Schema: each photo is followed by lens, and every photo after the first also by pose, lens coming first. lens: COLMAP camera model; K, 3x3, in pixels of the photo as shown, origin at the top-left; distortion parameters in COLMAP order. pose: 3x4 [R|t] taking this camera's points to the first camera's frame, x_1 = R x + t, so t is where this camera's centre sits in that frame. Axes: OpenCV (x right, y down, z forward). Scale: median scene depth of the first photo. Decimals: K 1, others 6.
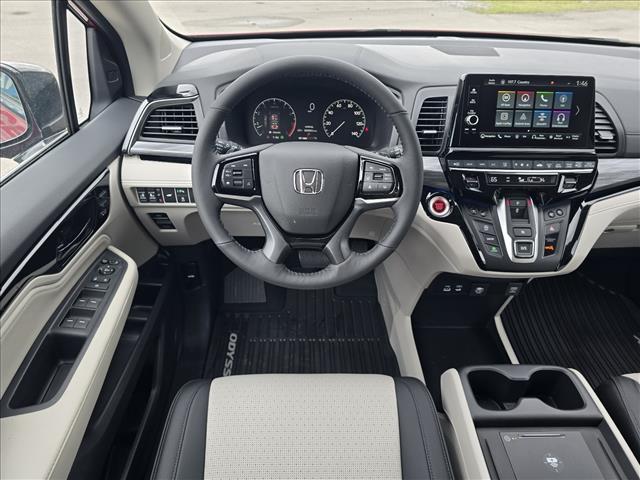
lens RADIAL K [[431.1, 0, 320.3], [0, 431.1, 239.0], [0, 0, 1]] dist [-0.007584, 0.005131]
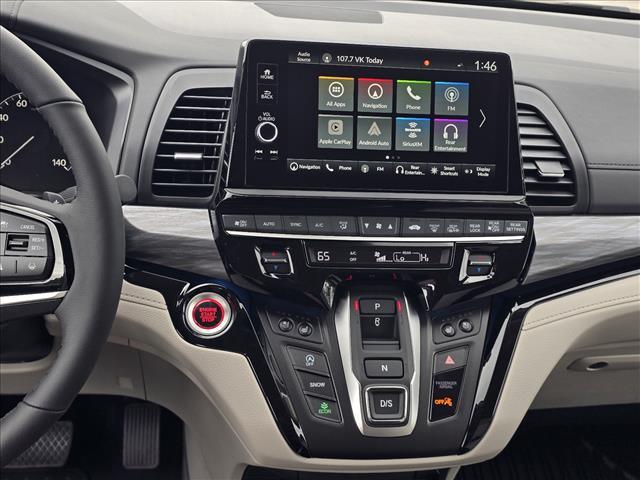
lens RADIAL K [[867.8, 0, 319.7], [0, 867.8, 241.9], [0, 0, 1]] dist [0.147712, 0.000000]
pose [[0.990421, 0.005930, 0.137952, 0.269599], [0.019856, 0.982577, -0.184791, 0.022152], [-0.136644, 0.185760, 0.973048, 0.070866]]
